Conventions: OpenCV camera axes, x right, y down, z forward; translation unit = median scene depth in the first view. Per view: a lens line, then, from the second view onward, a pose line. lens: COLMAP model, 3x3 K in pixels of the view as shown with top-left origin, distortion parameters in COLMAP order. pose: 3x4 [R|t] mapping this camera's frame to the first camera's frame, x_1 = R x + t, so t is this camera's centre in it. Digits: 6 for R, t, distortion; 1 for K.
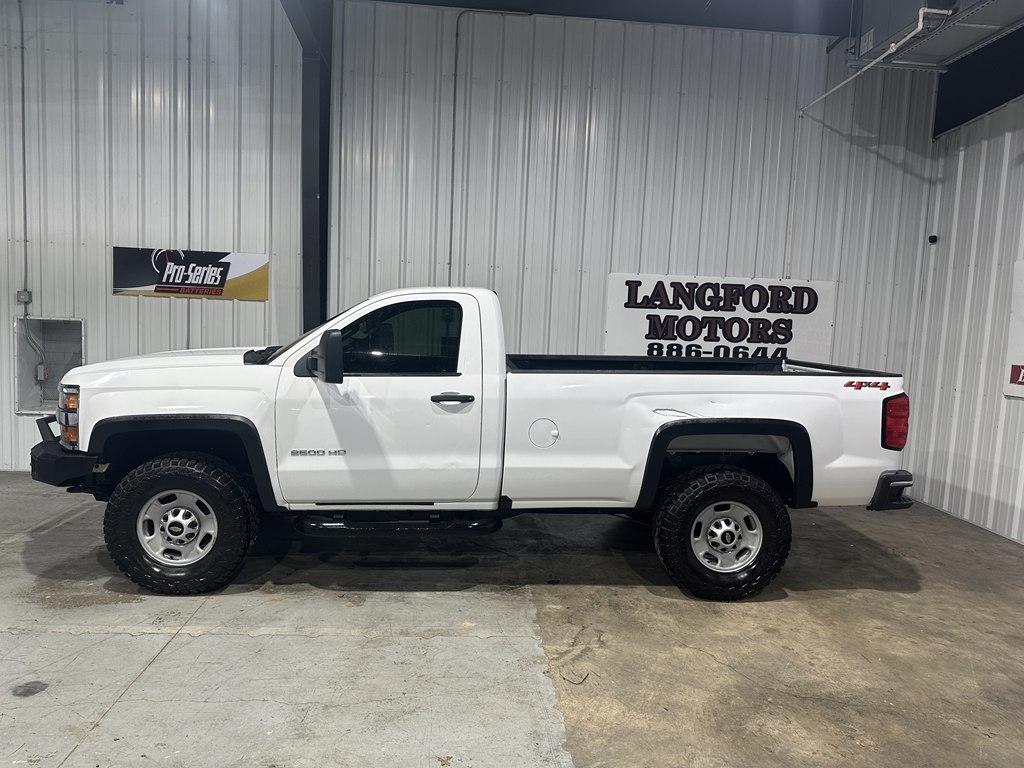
lens RADIAL K [[715.7, 0, 516.5], [0, 715.7, 384.7], [0, 0, 1]] dist [0.018650, -0.018575]
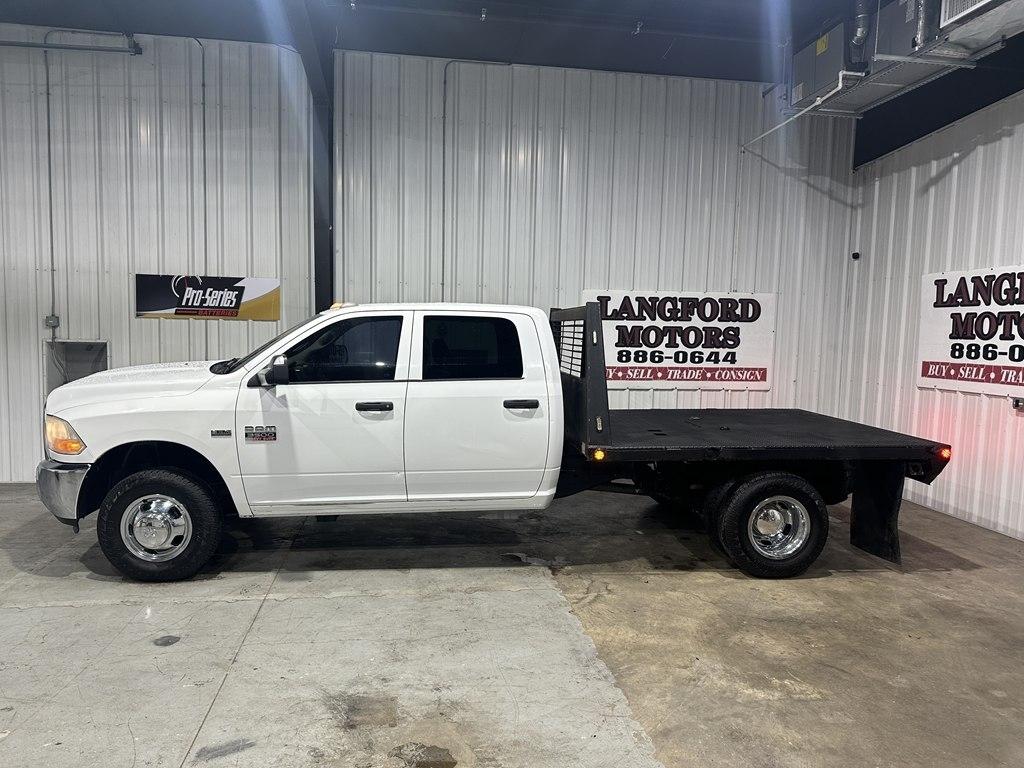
lens RADIAL K [[711.5, 0, 511.0], [0, 711.5, 388.0], [0, 0, 1]] dist [0.047428, -0.057609]
pose [[0.997049, -0.027437, 0.071690, -0.071873], [0.028049, 0.999578, -0.007542, 0.005875], [-0.071453, 0.009530, 0.997398, -0.127050]]
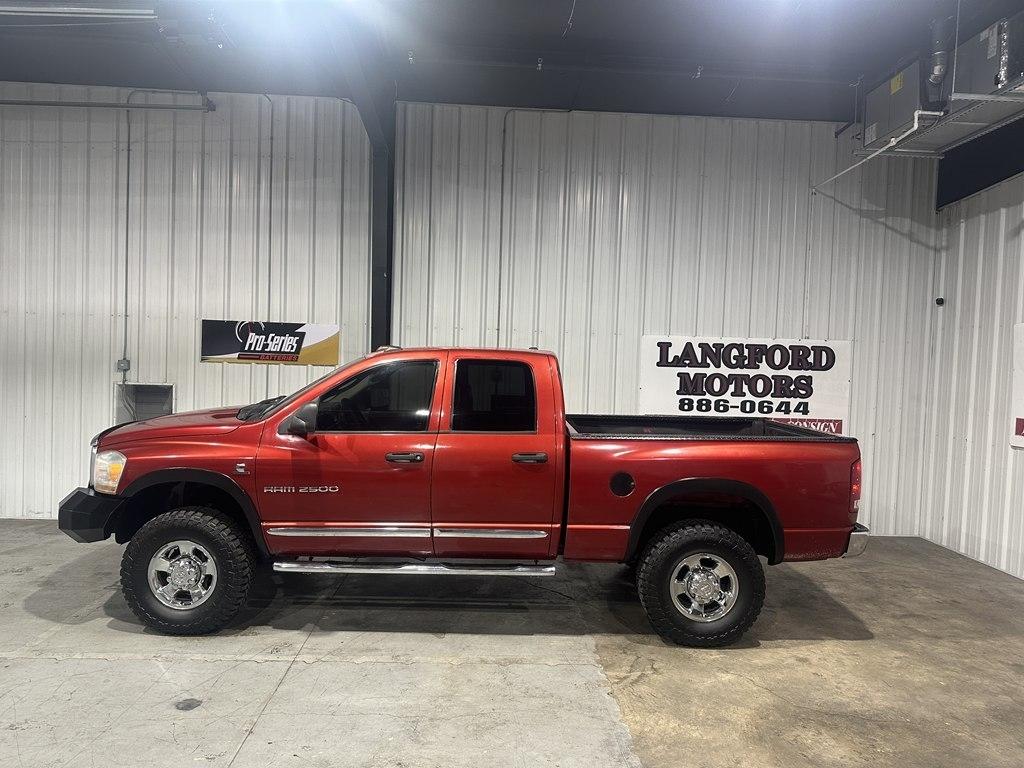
lens RADIAL K [[714.1, 0, 516.4], [0, 714.1, 384.5], [0, 0, 1]] dist [0.029037, -0.031485]
pose [[0.999569, -0.011104, -0.027175, -0.037007], [0.009456, 0.998150, -0.060061, -0.017476], [0.027792, 0.059778, 0.997825, -0.103537]]
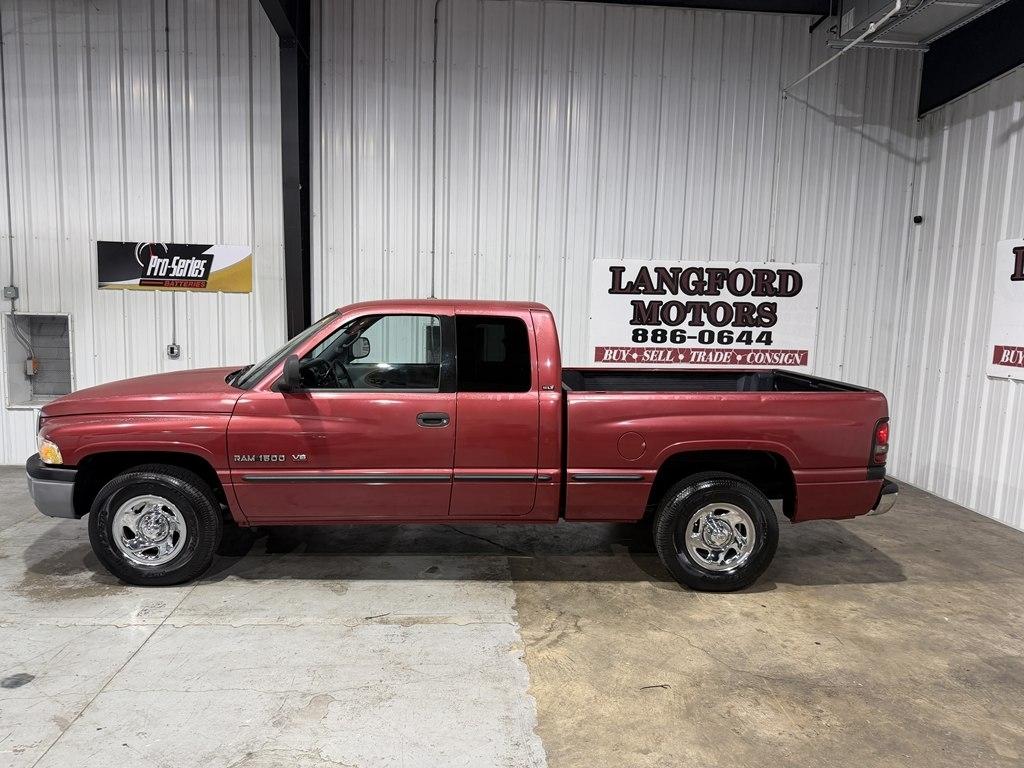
lens RADIAL K [[715.3, 0, 509.8], [0, 715.3, 386.6], [0, 0, 1]] dist [0.028494, -0.035372]
pose [[0.999863, -0.015073, -0.006821, 0.018436], [0.015242, 0.999561, 0.025399, -0.005368], [0.006435, -0.025499, 0.999654, -0.005011]]
